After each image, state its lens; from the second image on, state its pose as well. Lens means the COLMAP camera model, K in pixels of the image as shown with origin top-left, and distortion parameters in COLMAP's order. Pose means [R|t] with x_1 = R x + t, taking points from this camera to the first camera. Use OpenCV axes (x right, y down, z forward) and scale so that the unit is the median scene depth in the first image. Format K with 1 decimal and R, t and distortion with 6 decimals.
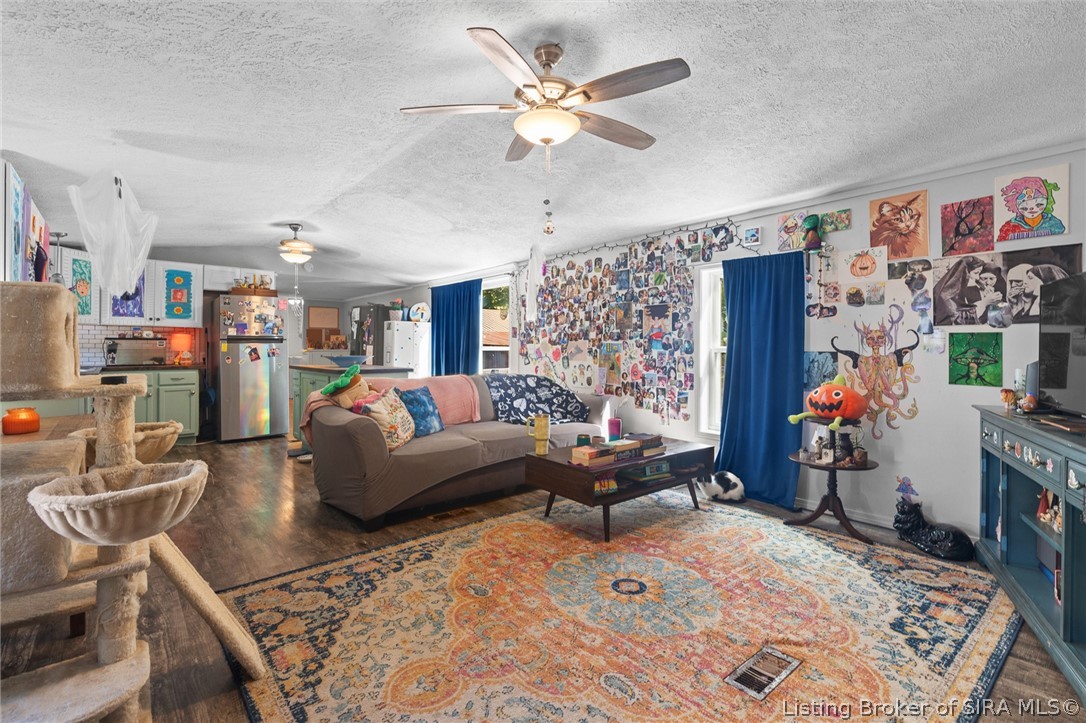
lens RADIAL K [[507.6, 0, 542.5], [0, 507.6, 343.0], [0, 0, 1]] dist [0.012557, -0.005148]
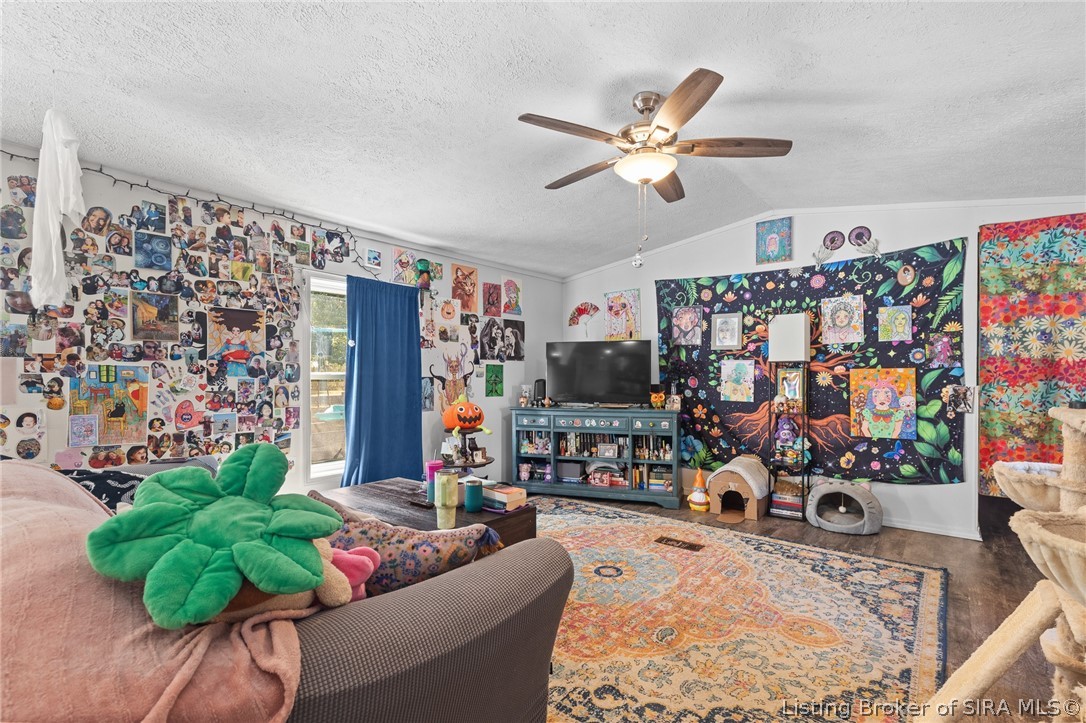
lens RADIAL K [[507.6, 0, 560.9], [0, 507.6, 383.5], [0, 0, 1]] dist [0.012557, -0.005148]
pose [[-0.219608, -0.021071, 0.975361, -0.514568], [-0.010548, 0.999760, 0.019223, 0.004238], [-0.975531, -0.006067, -0.219777, 0.725976]]
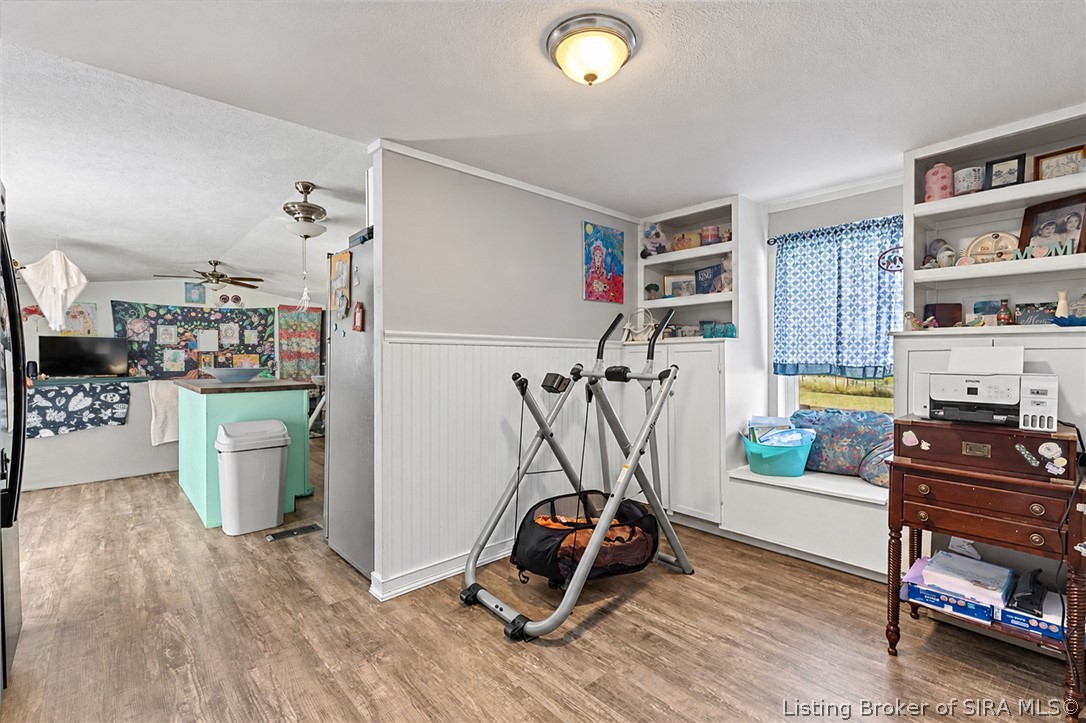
lens RADIAL K [[482.3, 0, 543.0], [0, 482.3, 357.5], [0, 0, 1]] dist [-0.000585, -0.000462]
pose [[-0.999536, 0.001084, -0.030434, -0.963759], [0.001300, 0.999974, -0.007092, 0.017811], [0.030425, -0.007129, -0.999512, 2.038196]]
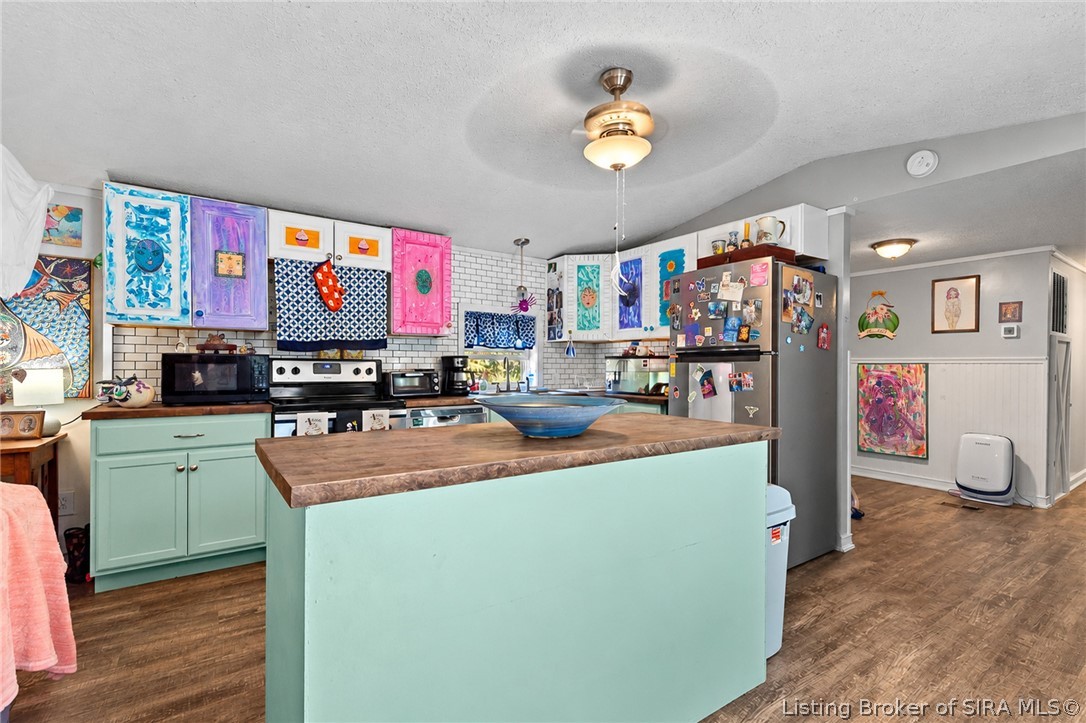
lens RADIAL K [[482.3, 0, 554.3], [0, 482.3, 372.6], [0, 0, 1]] dist [-0.000585, -0.000462]
pose [[-0.095529, 0.014875, -0.995316, -0.109157], [0.002922, 0.999888, 0.014663, 0.004720], [0.995422, -0.001507, -0.095562, 1.194533]]
